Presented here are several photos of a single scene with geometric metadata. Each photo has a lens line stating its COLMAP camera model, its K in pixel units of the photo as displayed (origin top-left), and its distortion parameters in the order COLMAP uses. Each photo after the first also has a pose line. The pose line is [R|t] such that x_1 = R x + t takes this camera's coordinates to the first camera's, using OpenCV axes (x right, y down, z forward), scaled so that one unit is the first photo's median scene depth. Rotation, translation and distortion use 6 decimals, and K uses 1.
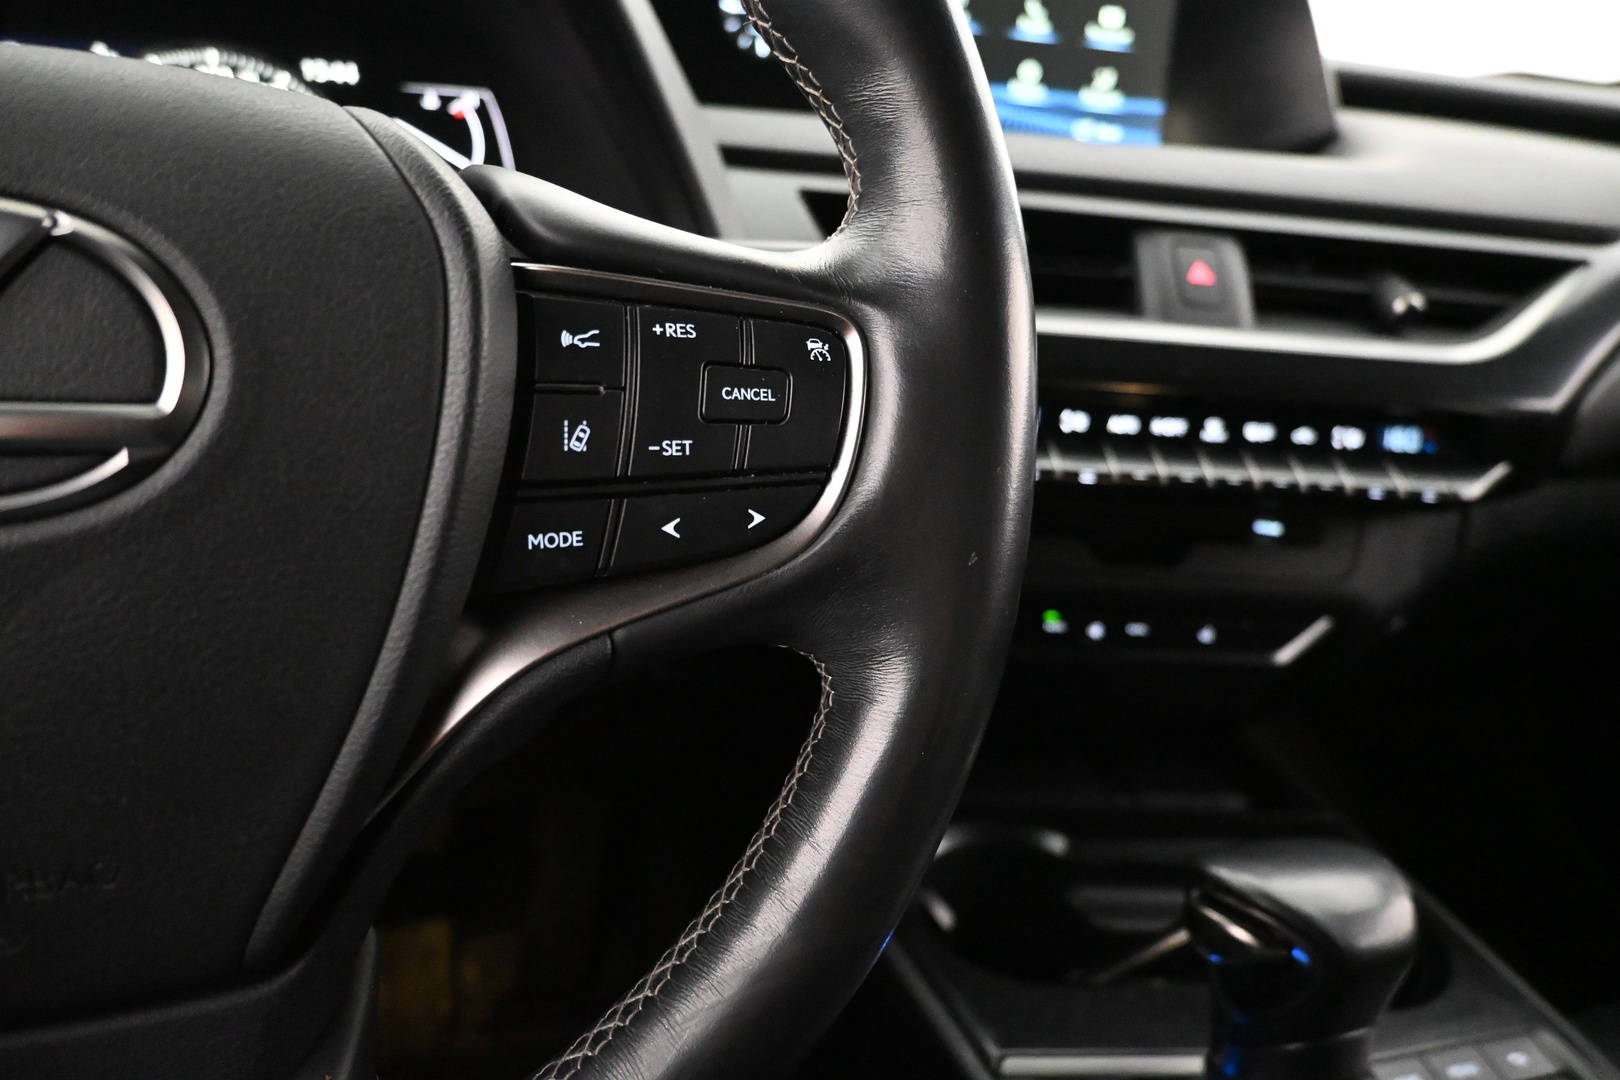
lens RADIAL K [[1126.6, 0, 800.5], [0, 1126.6, 539.6], [0, 0, 1]] dist [-0.005787, -0.006397]
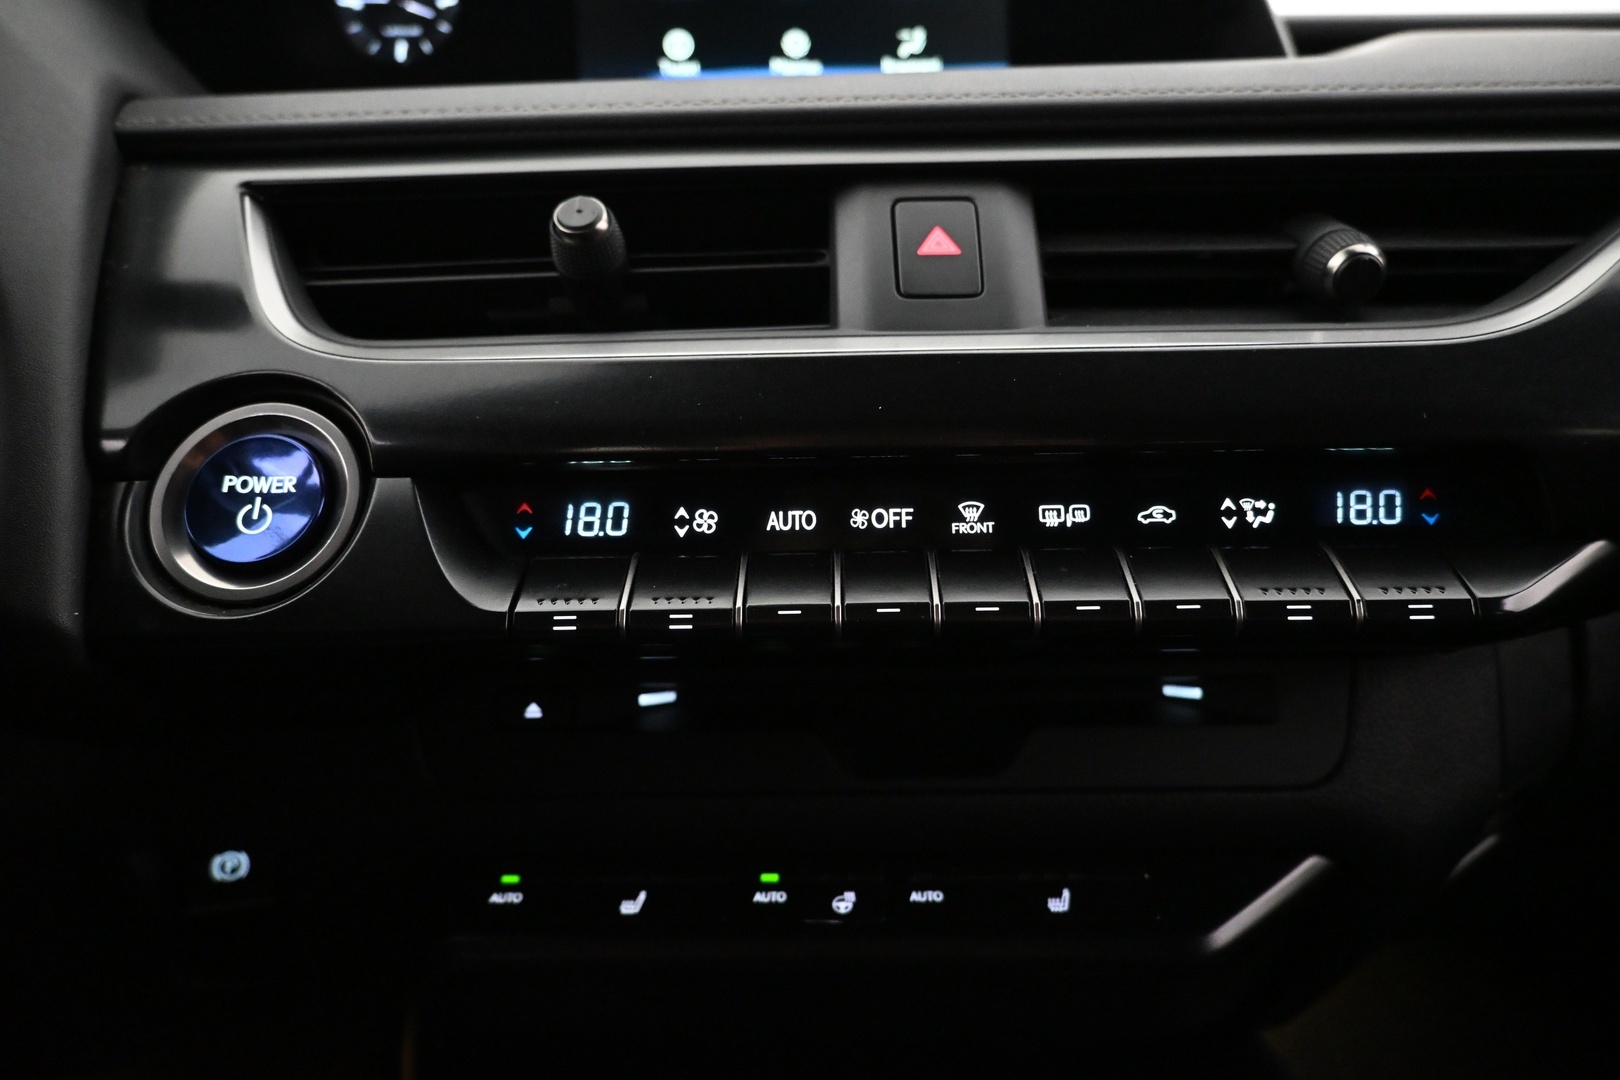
lens RADIAL K [[1126.6, 0, 813.2], [0, 1126.6, 546.2], [0, 0, 1]] dist [-0.005787, -0.006397]
pose [[0.987272, -0.080738, -0.137025, 0.351451], [0.060211, 0.987176, -0.147845, -0.010584], [0.147204, 0.137713, 0.979472, 0.458861]]
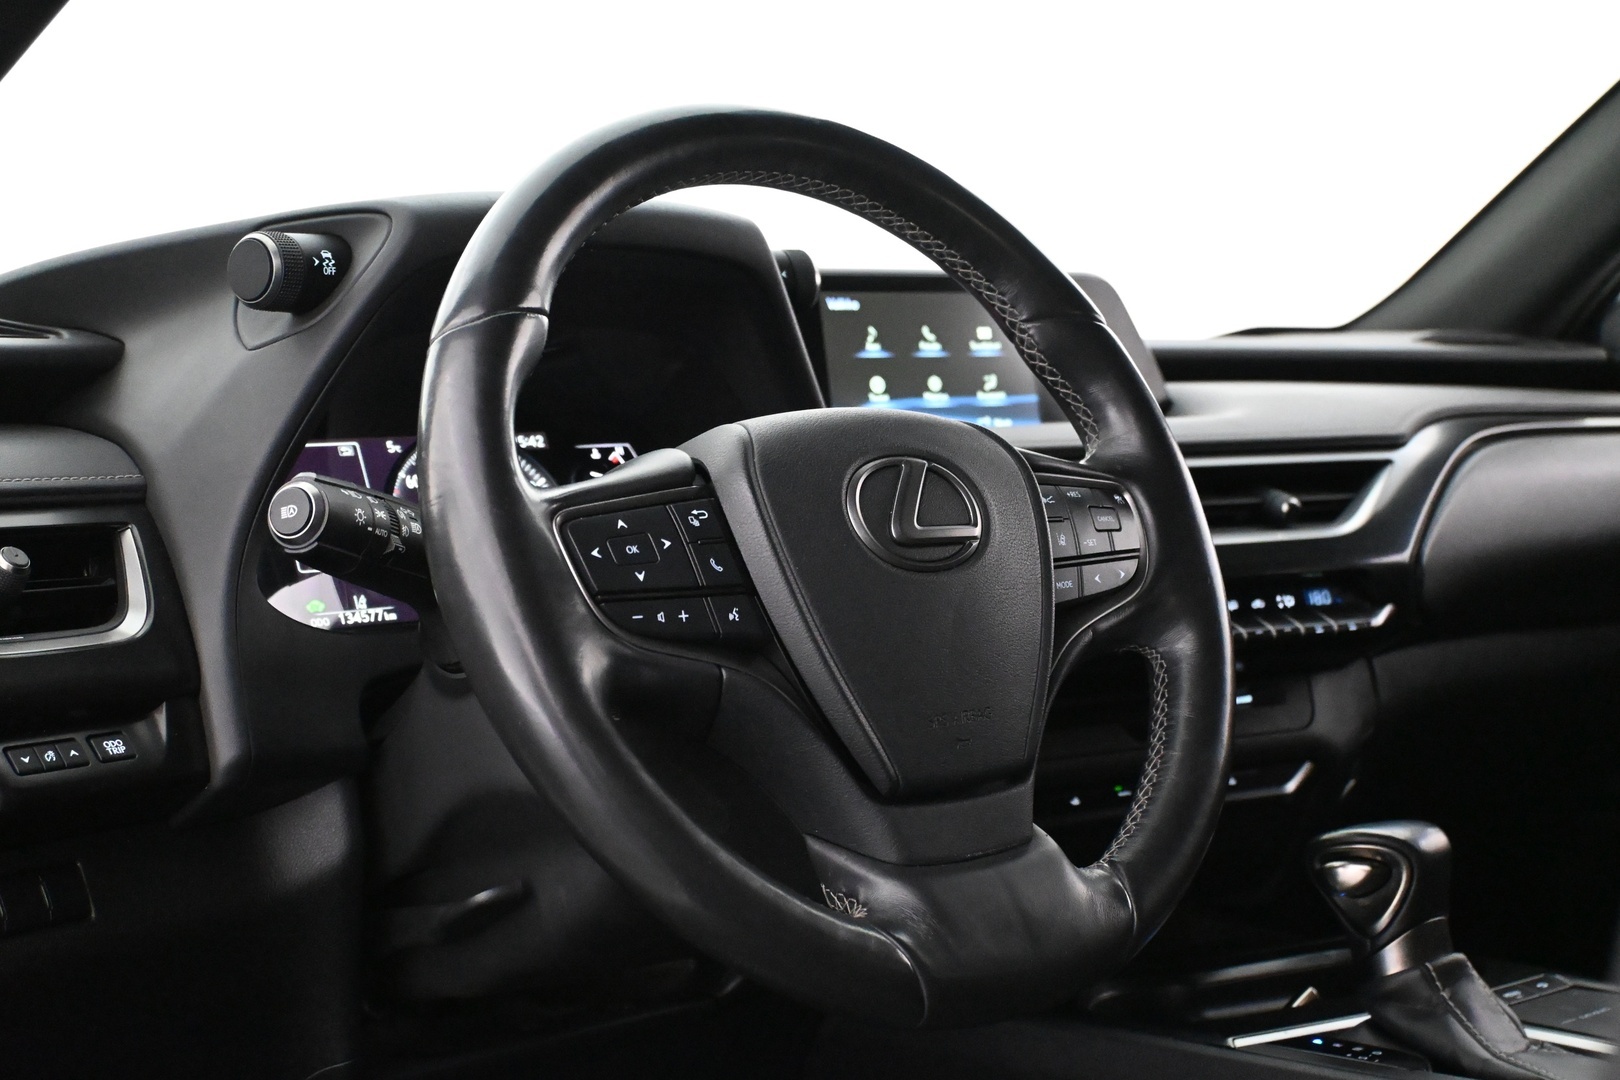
lens RADIAL K [[2248.5, 0, 811.1], [0, 2248.5, 537.5], [0, 0, 1]] dist [-0.044906, 0.000000]
pose [[0.921847, -0.139074, 0.361740, -0.962907], [0.251369, 0.924993, -0.284958, 0.446477], [-0.294977, 0.353618, 0.887662, -1.195426]]
